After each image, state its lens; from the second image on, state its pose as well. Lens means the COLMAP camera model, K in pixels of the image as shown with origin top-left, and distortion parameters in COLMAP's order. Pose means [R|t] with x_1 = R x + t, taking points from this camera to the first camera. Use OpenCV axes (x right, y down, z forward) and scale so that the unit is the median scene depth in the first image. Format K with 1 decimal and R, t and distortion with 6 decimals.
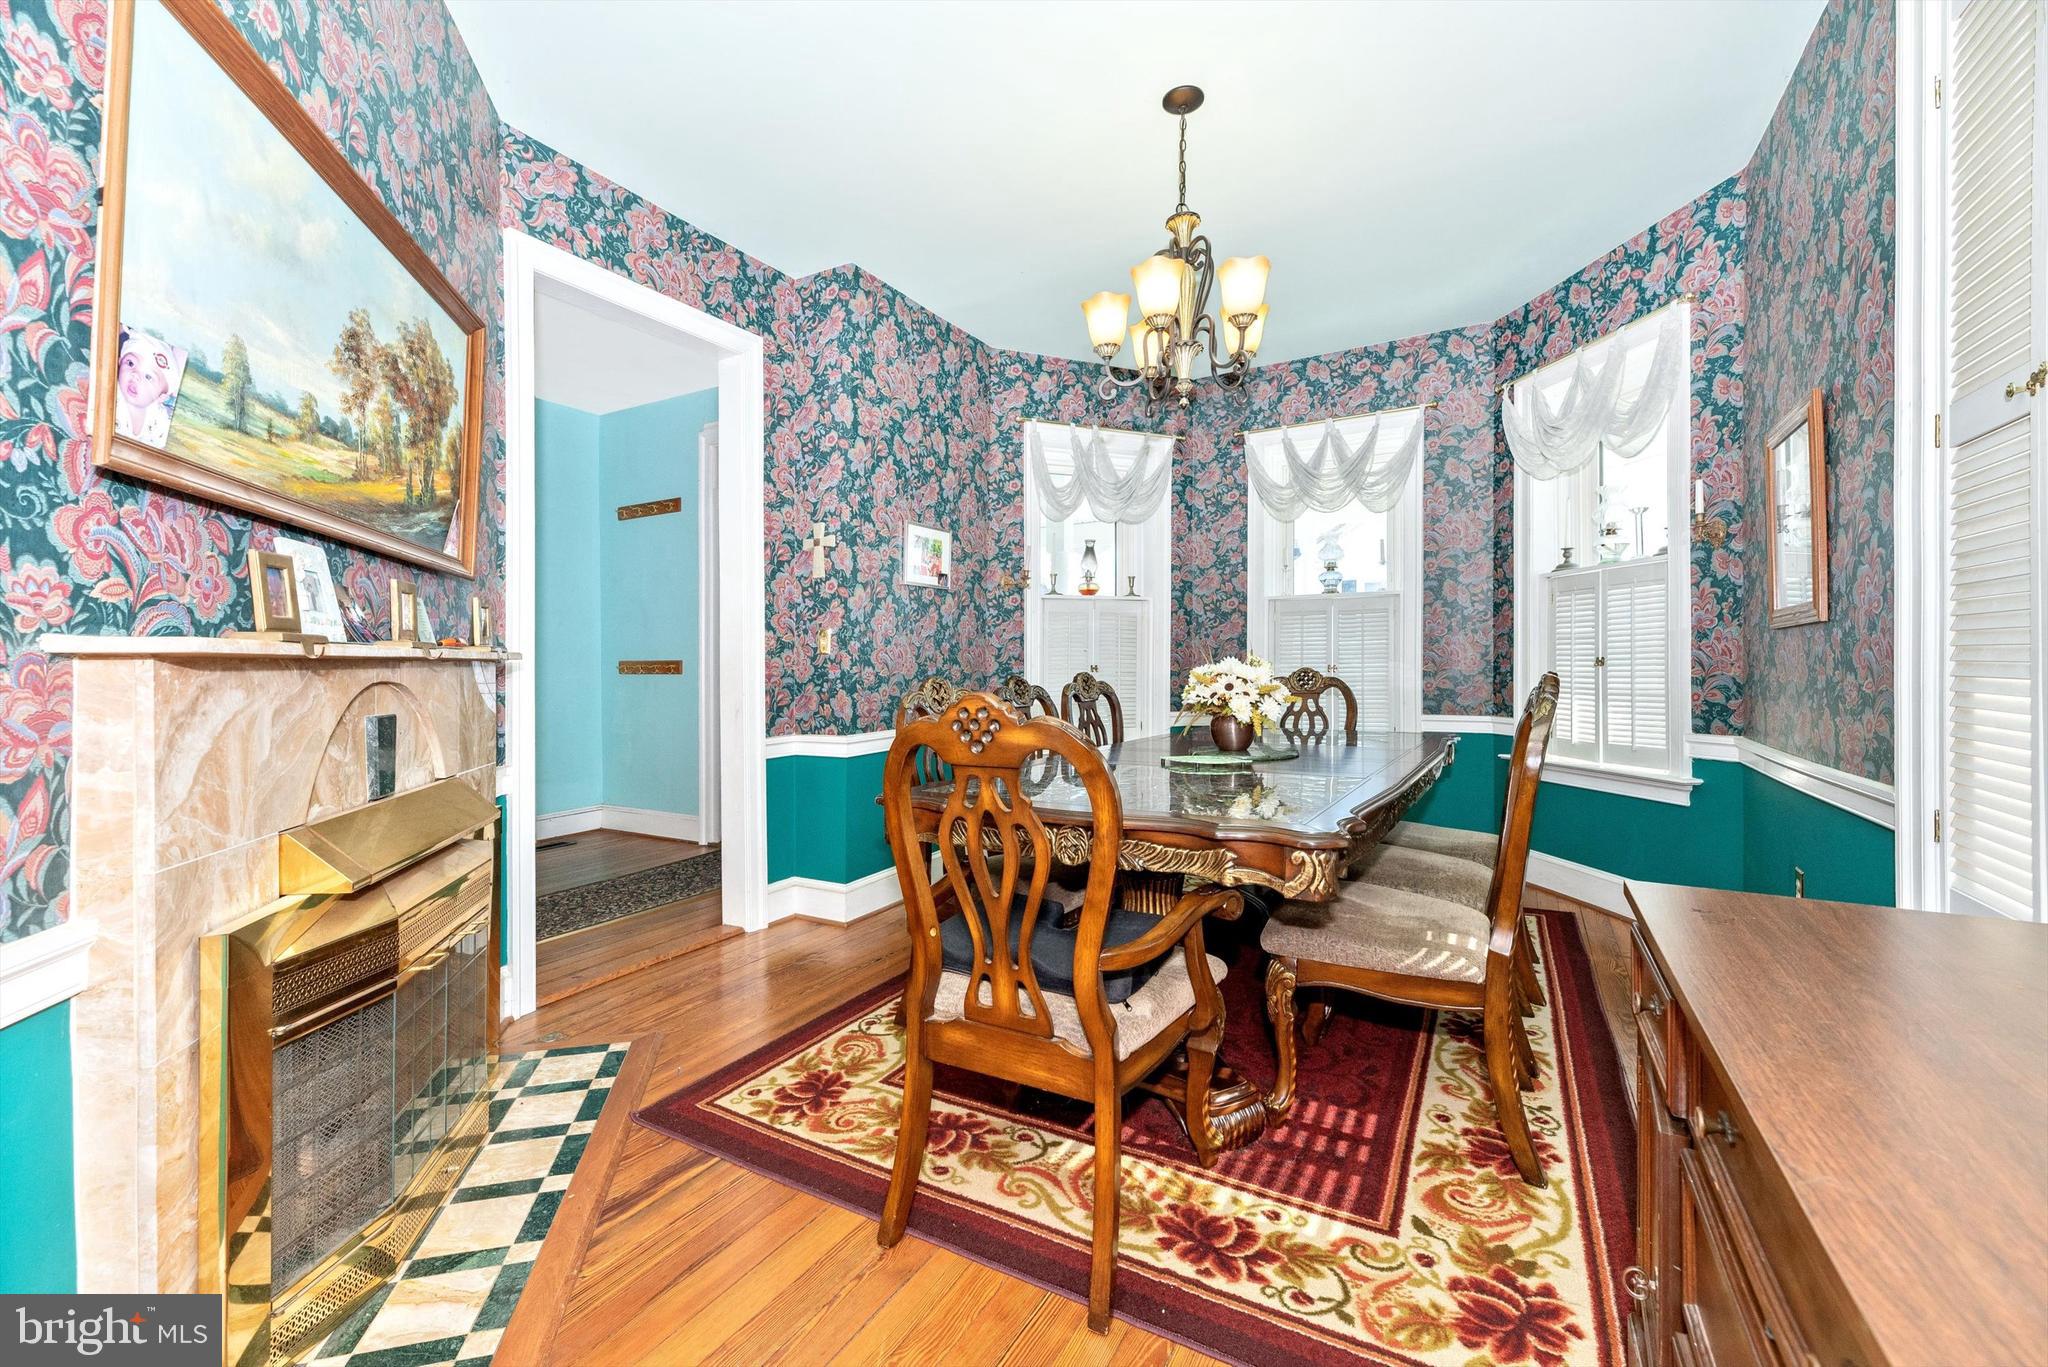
lens RADIAL K [[825.3, 0, 1009.3], [0, 825.3, 675.9], [0, 0, 1]] dist [0.010478, 0.002536]
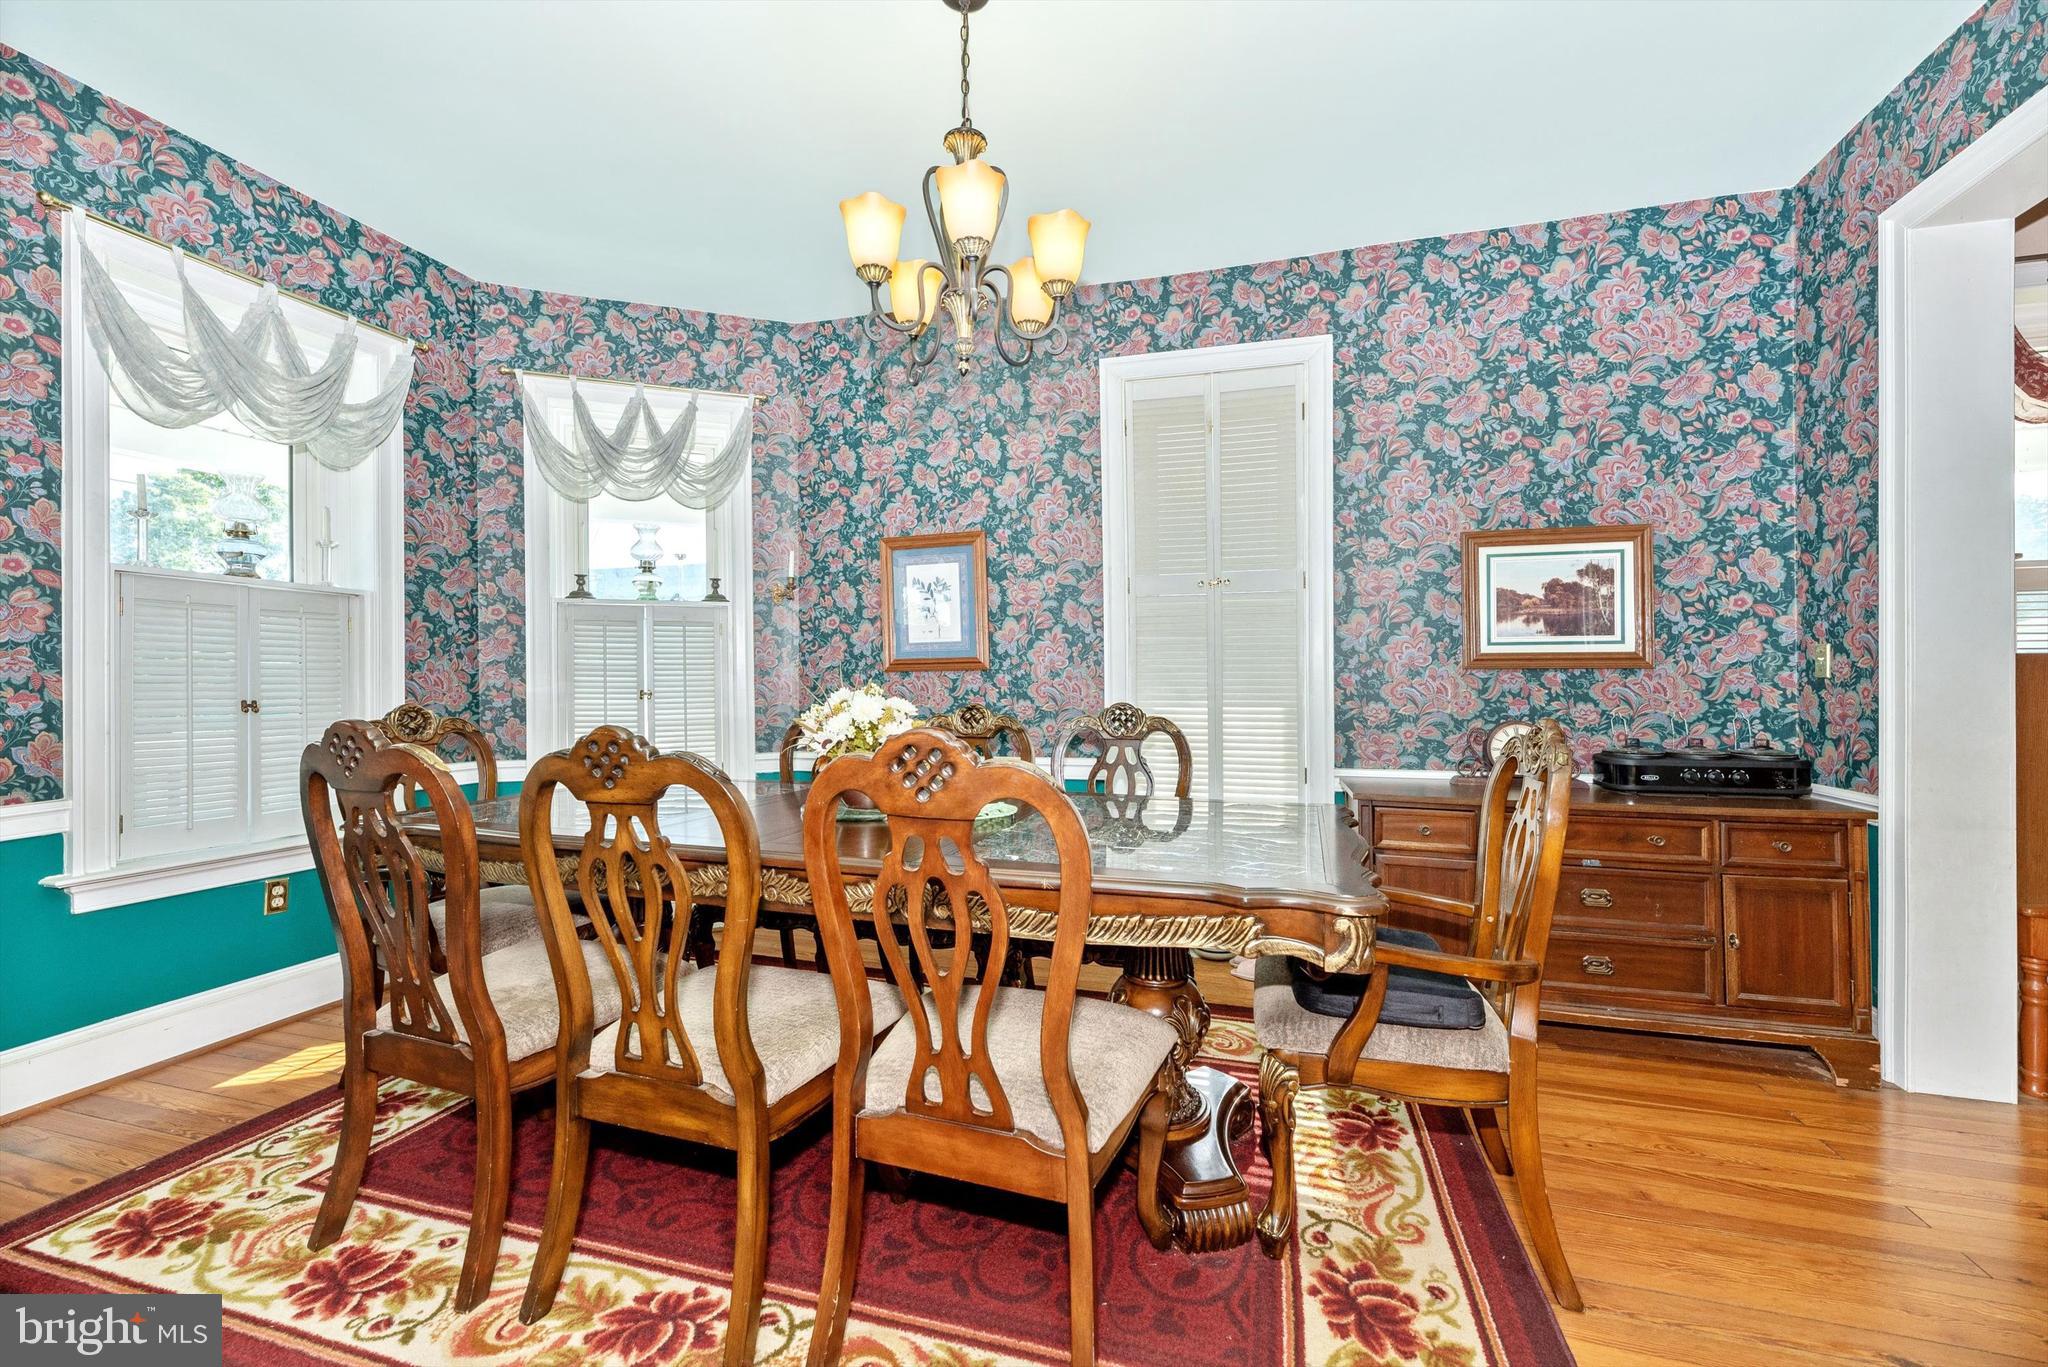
lens RADIAL K [[825.3, 0, 1039.1], [0, 825.3, 690.9], [0, 0, 1]] dist [0.010478, 0.002536]
pose [[-0.228446, 0.006801, 0.973533, -0.480141], [0.018639, 0.999823, -0.002611, -0.013706], [-0.973378, 0.017549, -0.228533, 0.922491]]
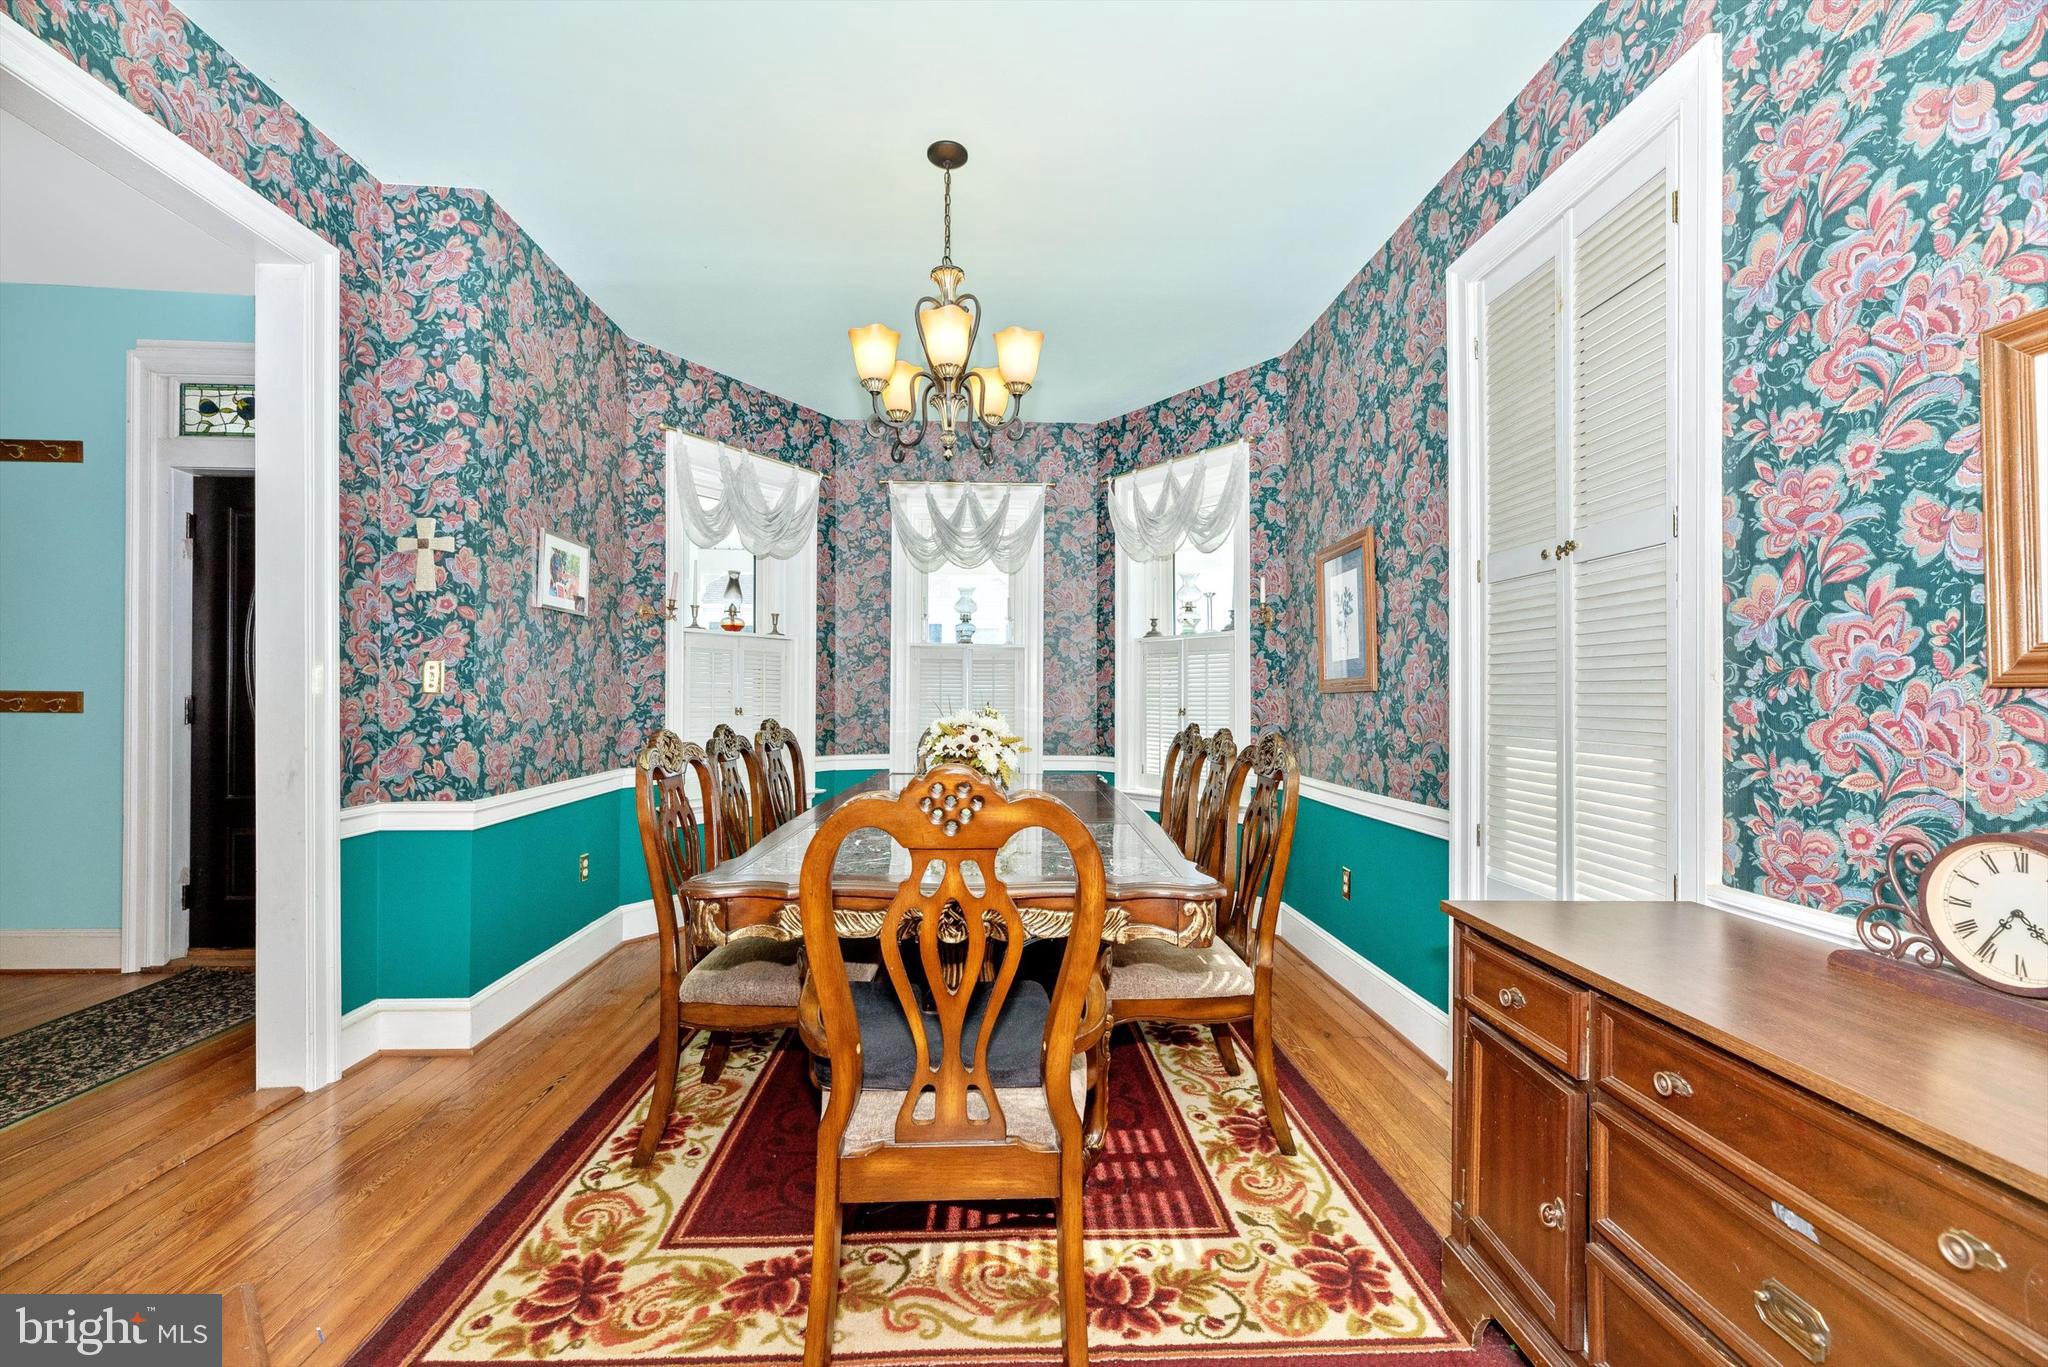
lens RADIAL K [[825.3, 0, 995.9], [0, 825.3, 696.5], [0, 0, 1]] dist [0.010478, 0.002536]
pose [[0.851439, 0.019482, 0.524091, -0.218336], [-0.010760, 0.999748, -0.019683, -0.016609], [-0.524343, 0.011119, 0.851435, 0.106534]]
